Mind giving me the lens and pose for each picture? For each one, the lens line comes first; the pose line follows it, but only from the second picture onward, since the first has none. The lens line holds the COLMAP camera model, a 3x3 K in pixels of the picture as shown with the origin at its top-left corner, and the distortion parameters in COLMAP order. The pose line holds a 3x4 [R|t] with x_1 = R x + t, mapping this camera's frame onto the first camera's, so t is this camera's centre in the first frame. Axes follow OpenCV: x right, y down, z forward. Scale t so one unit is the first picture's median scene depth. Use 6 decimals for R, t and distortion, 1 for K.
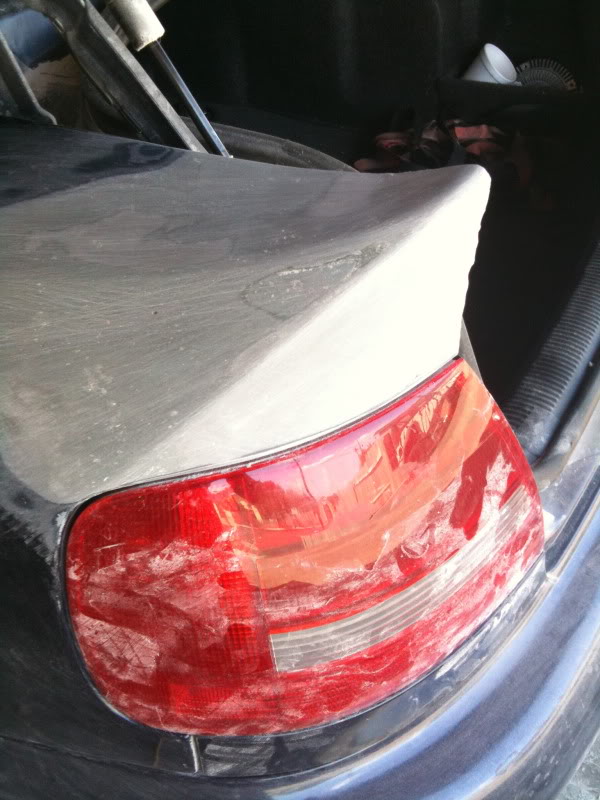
lens RADIAL K [[654.5, 0, 302.3], [0, 654.5, 400.3], [0, 0, 1]] dist [0.064429, -0.005509]
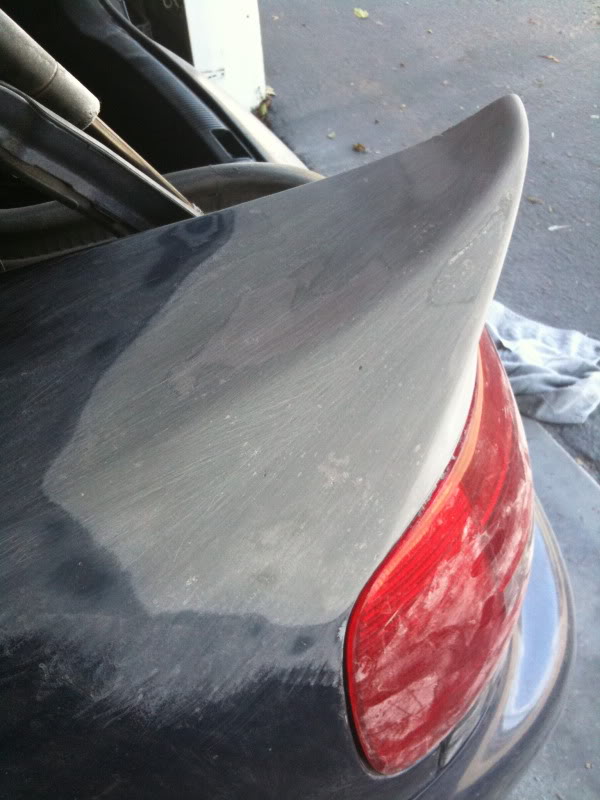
lens RADIAL K [[654.5, 0, 303.4], [0, 654.5, 400.2], [0, 0, 1]] dist [0.064429, -0.005509]
pose [[0.724171, -0.549456, 0.416742, -0.589843], [0.535133, 0.828899, 0.162968, -0.246565], [-0.434981, 0.104996, 0.894297, 0.189248]]
